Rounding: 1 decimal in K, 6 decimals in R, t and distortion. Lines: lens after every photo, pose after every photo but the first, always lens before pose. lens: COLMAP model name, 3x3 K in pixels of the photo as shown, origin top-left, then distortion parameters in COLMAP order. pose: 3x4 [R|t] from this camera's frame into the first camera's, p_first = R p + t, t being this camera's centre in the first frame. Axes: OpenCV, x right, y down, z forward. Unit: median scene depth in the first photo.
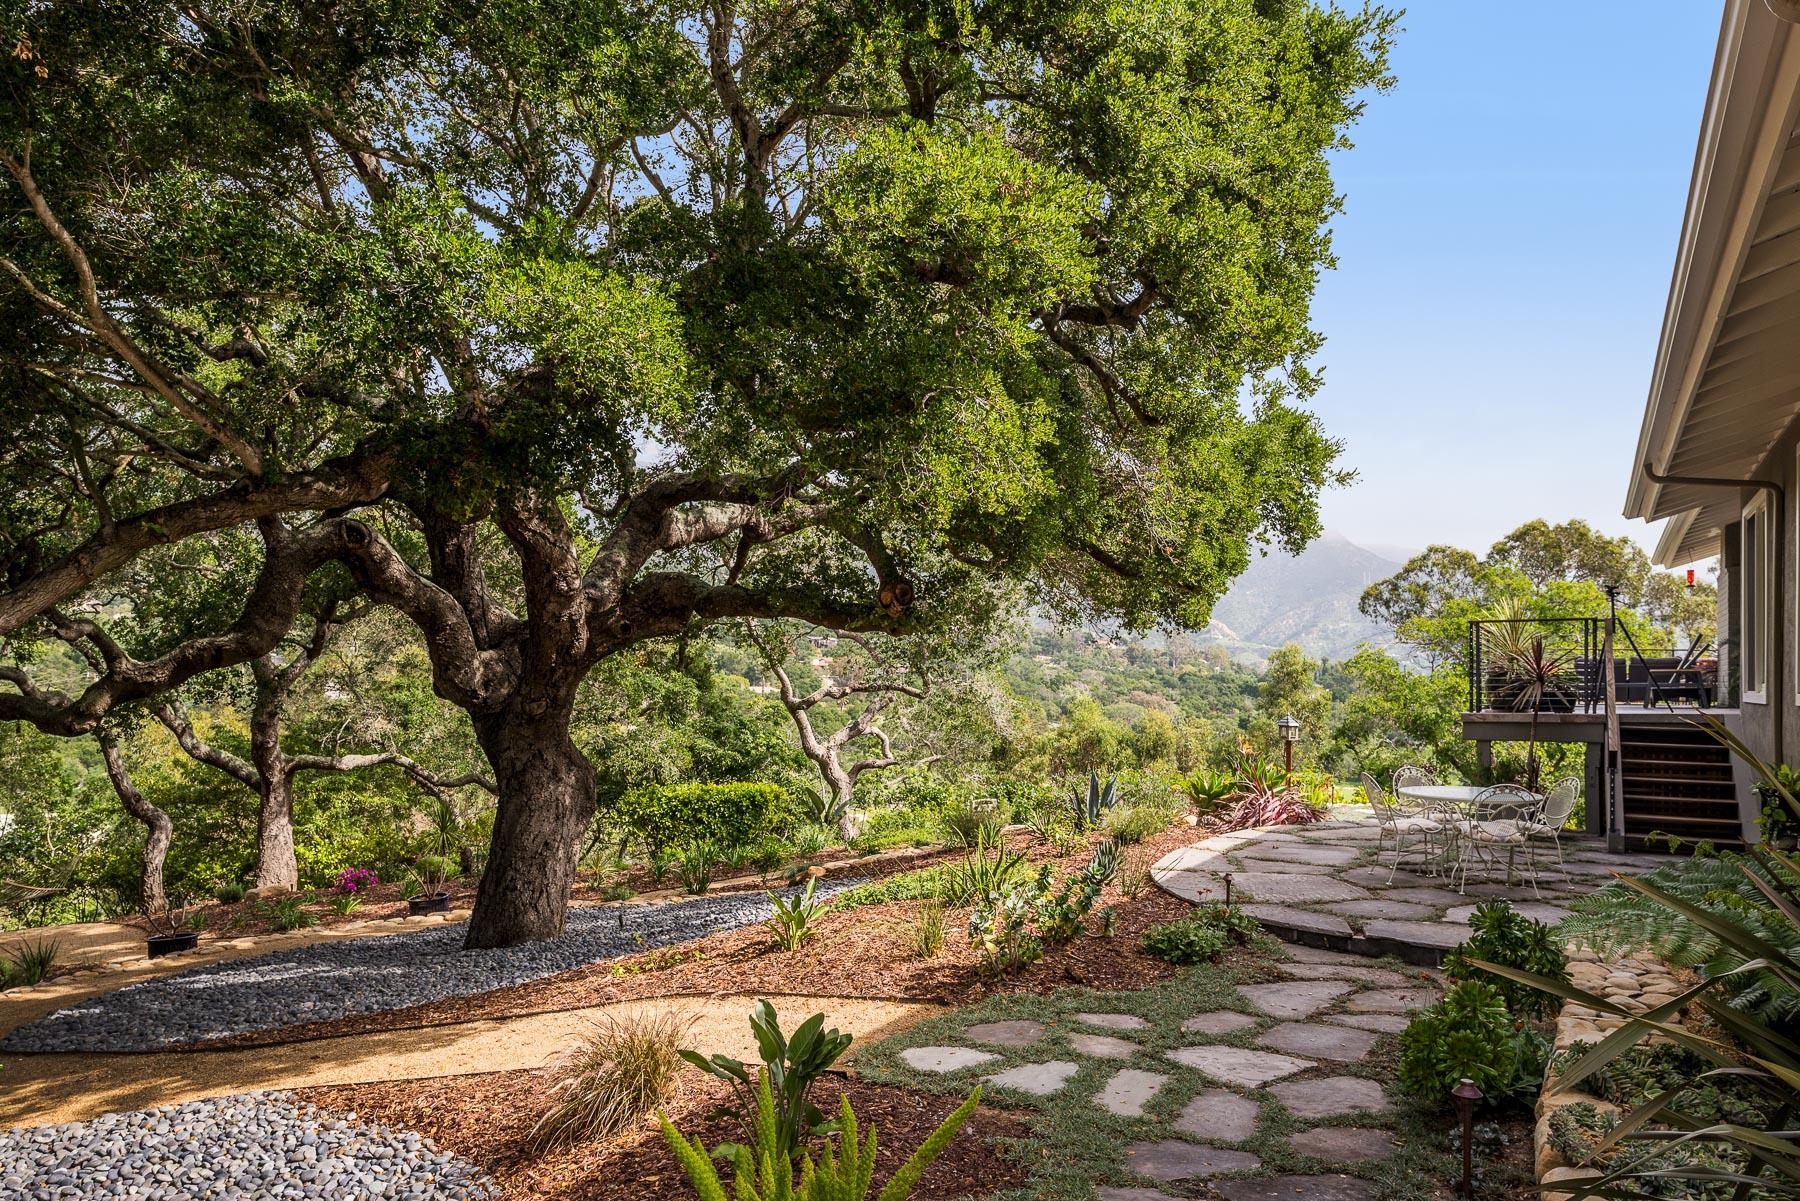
lens RADIAL K [[1229.0, 0, 943.5], [0, 1229.0, 650.2], [0, 0, 1]] dist [0.007493, -0.014095]
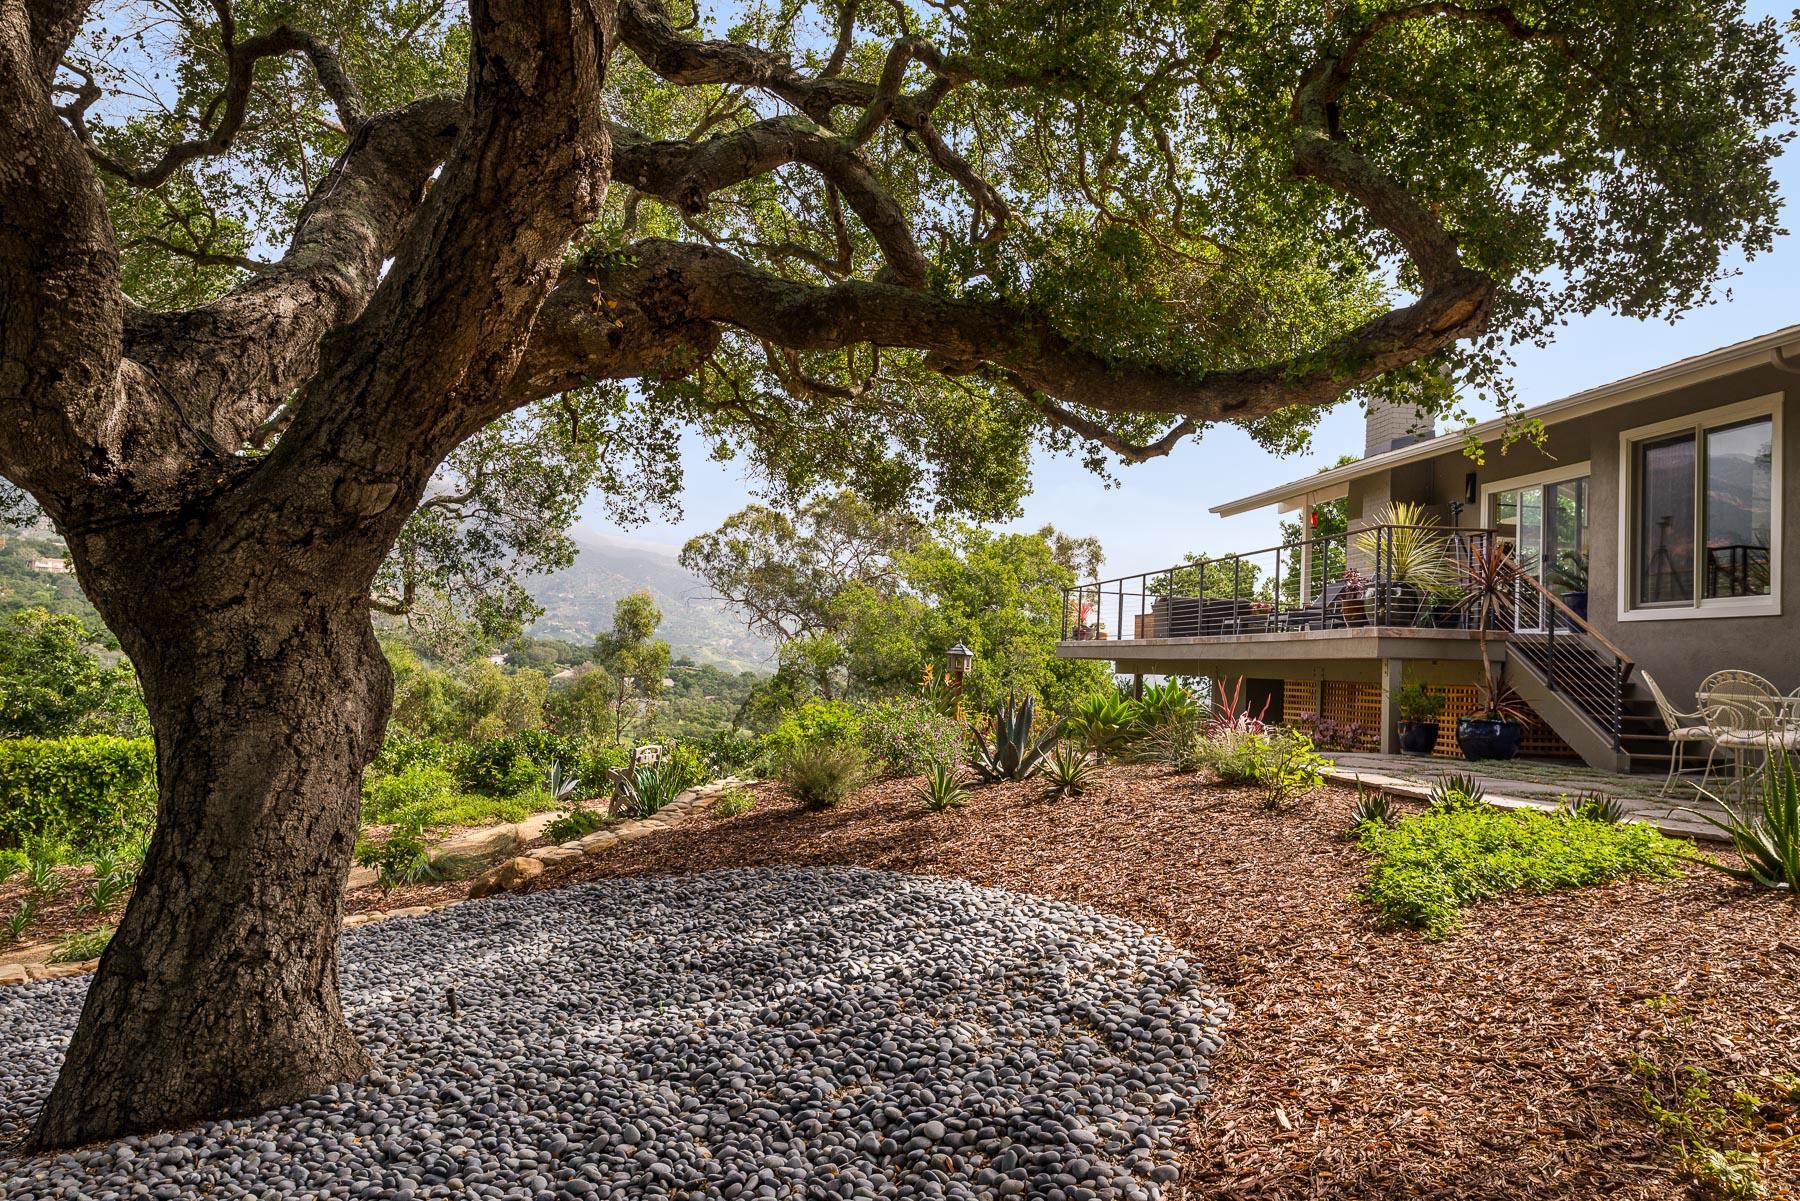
lens RADIAL K [[1229.0, 0, 904.2], [0, 1229.0, 619.8], [0, 0, 1]] dist [0.007493, -0.014095]
pose [[0.800636, 0.046720, 0.597327, -0.221685], [-0.047203, 0.998775, -0.014850, 0.043350], [-0.597289, -0.016306, 0.801860, 0.296247]]
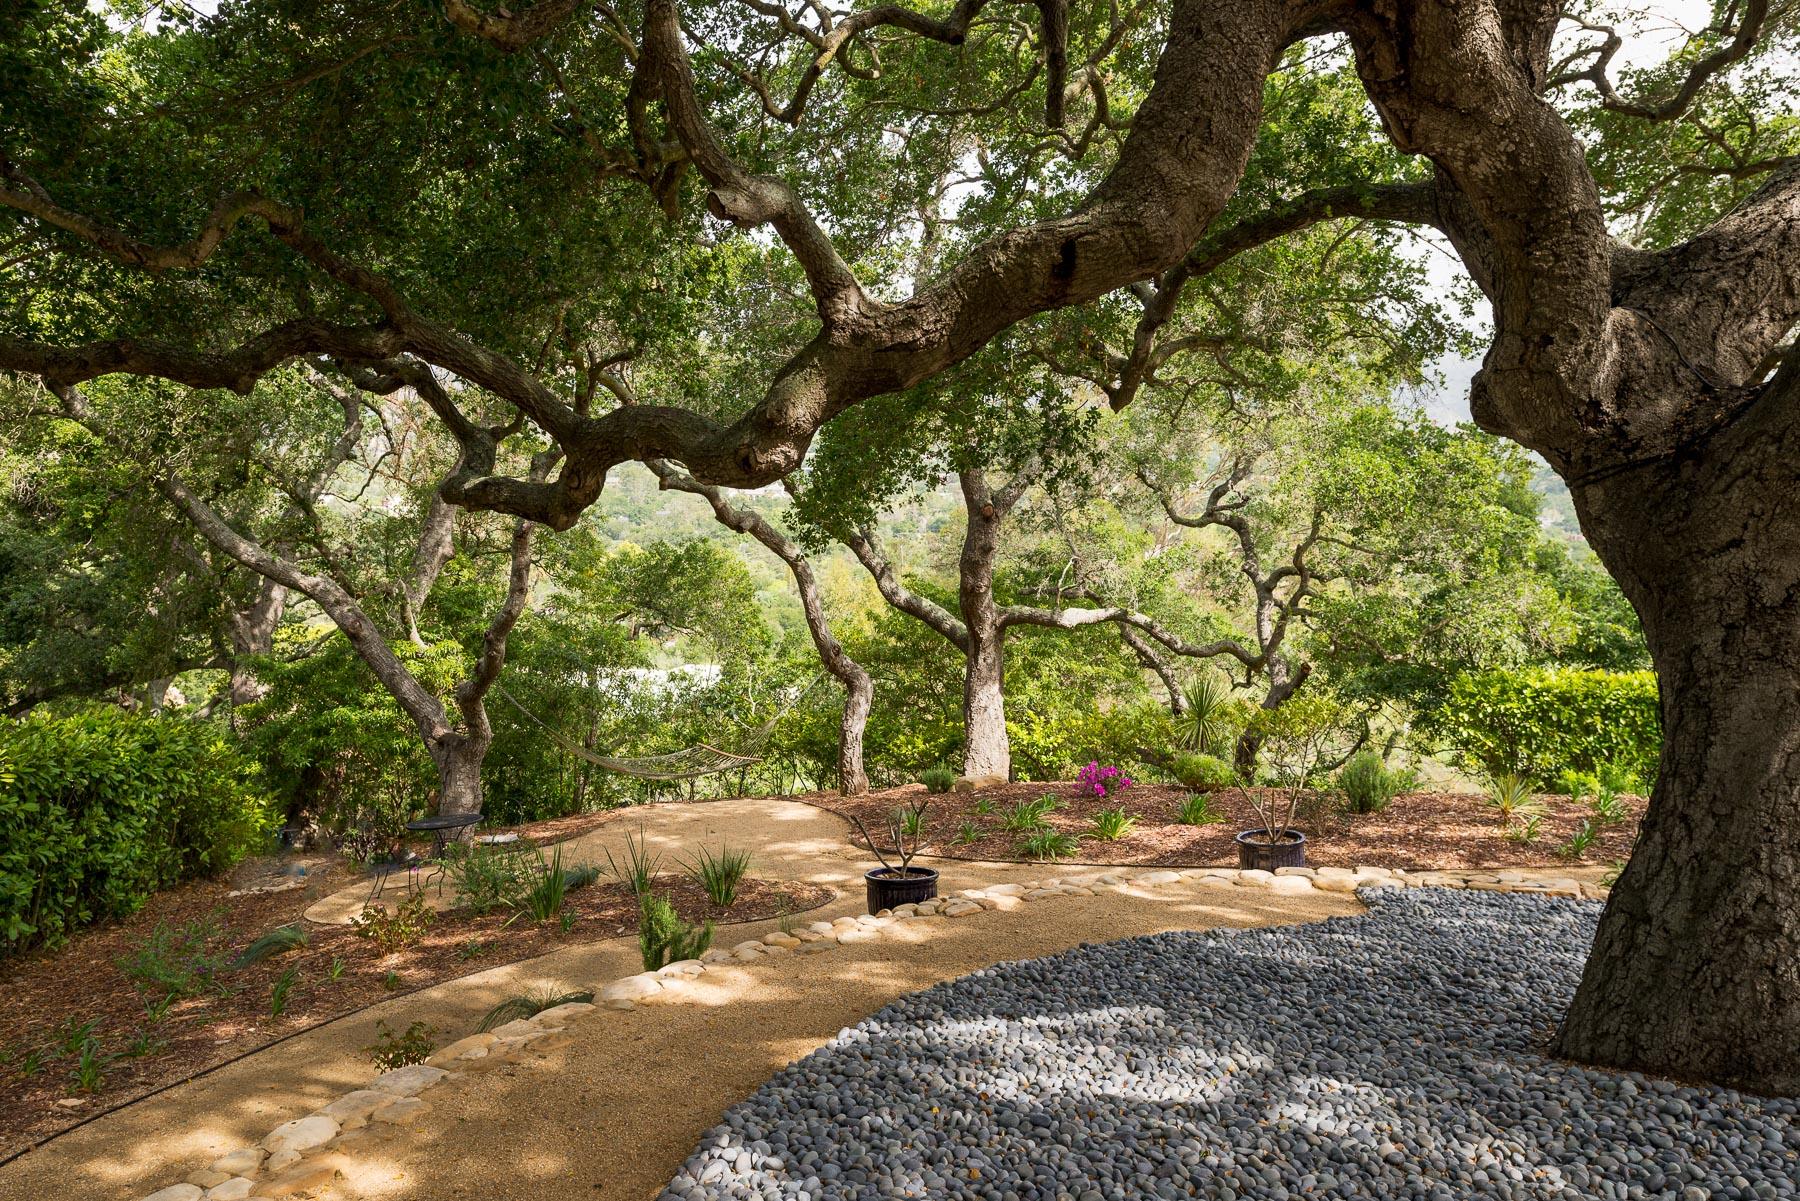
lens RADIAL K [[1229.0, 0, 903.3], [0, 1229.0, 614.6], [0, 0, 1]] dist [0.007493, -0.014095]
pose [[0.871917, 0.030716, -0.488688, -0.206690], [0.001467, 0.997862, 0.065337, 0.040562], [0.489651, -0.057685, 0.870008, 0.297348]]
